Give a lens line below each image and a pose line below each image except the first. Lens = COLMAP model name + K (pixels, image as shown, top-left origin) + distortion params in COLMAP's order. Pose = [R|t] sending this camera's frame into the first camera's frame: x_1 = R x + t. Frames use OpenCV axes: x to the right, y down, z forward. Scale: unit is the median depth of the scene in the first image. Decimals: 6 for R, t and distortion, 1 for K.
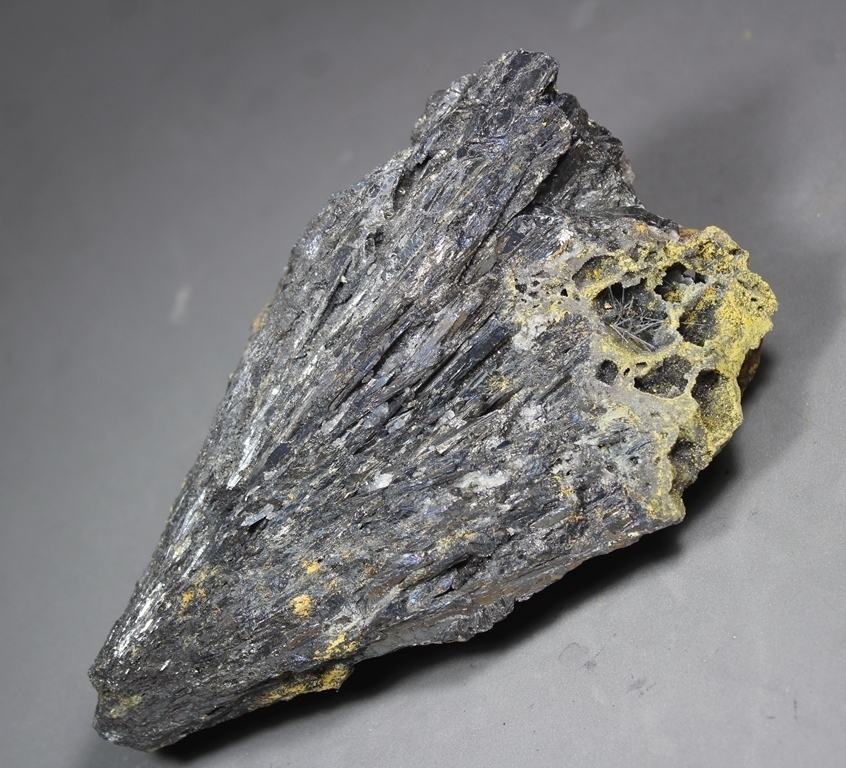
lens RADIAL K [[2431.1, 0, 423.8], [0, 2431.1, 383.2], [0, 0, 1]] dist [0.053159, 0.000000]
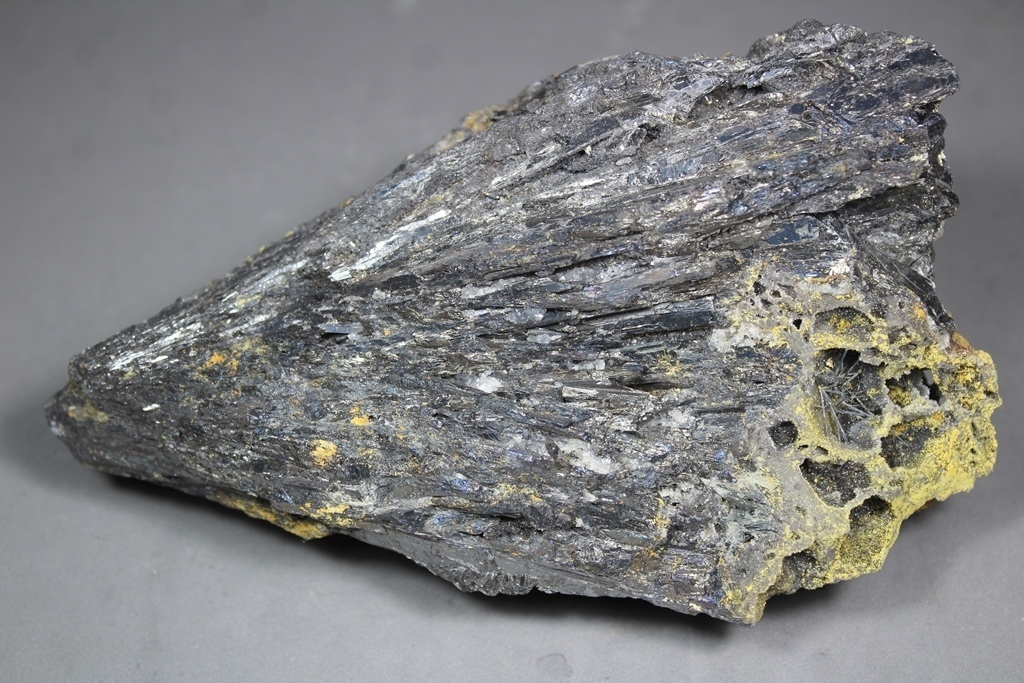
lens RADIAL K [[1997.5, 0, 509.3], [0, 1997.5, 342.2], [0, 0, 1]] dist [0.025577, 0.000000]
pose [[0.819695, 0.565953, 0.088296, -0.078883], [-0.572313, 0.802860, 0.166951, -0.089269], [0.023597, -0.187382, 0.982004, 0.328953]]
